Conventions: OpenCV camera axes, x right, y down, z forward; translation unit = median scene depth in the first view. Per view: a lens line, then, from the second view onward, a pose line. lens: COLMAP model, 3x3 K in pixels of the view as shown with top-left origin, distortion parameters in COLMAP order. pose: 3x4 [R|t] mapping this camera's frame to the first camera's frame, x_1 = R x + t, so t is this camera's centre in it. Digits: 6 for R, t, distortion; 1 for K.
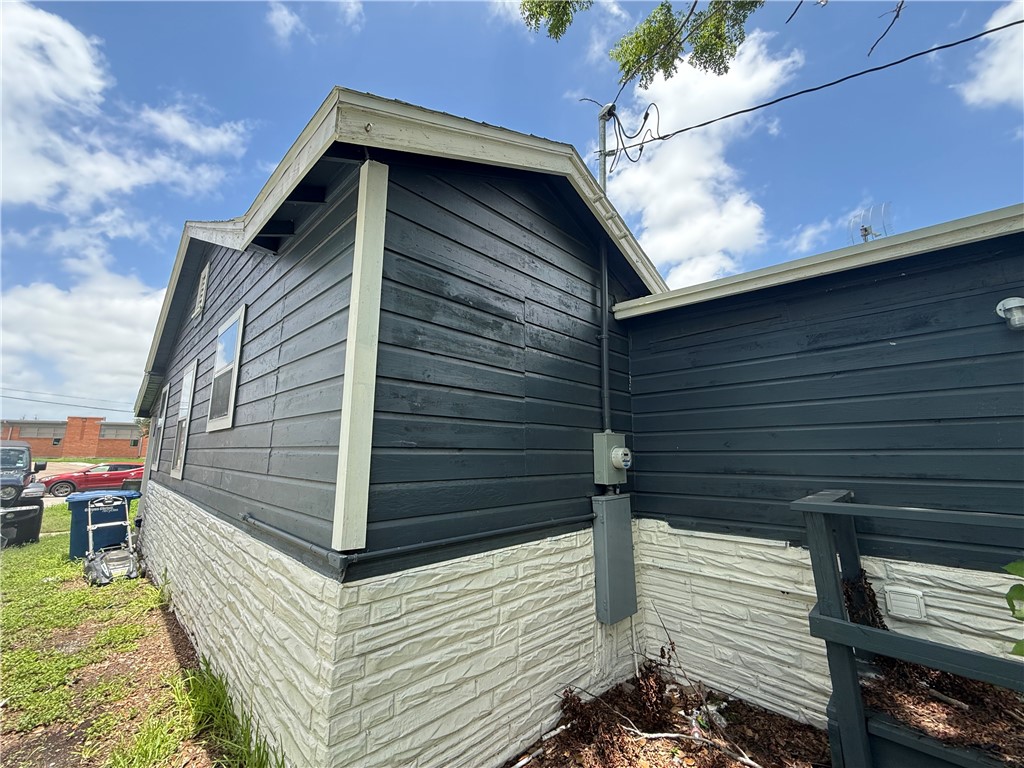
lens RADIAL K [[408.6, 0, 507.3], [0, 408.6, 384.8], [0, 0, 1]] dist [0.003558, 0.000290]
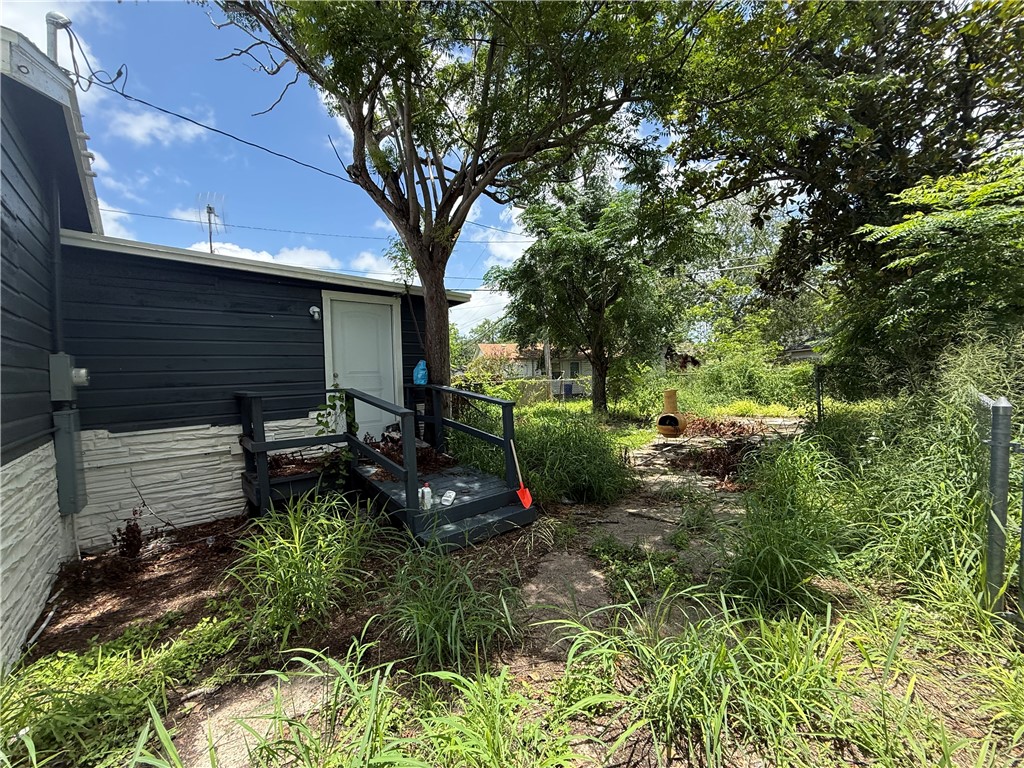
lens RADIAL K [[408.6, 0, 511.2], [0, 408.6, 383.2], [0, 0, 1]] dist [0.003558, 0.000290]
pose [[0.081186, -0.028521, 0.996291, -0.793872], [-0.136203, 0.989896, 0.039437, -0.013189], [-0.987349, -0.138900, 0.076481, -0.283740]]
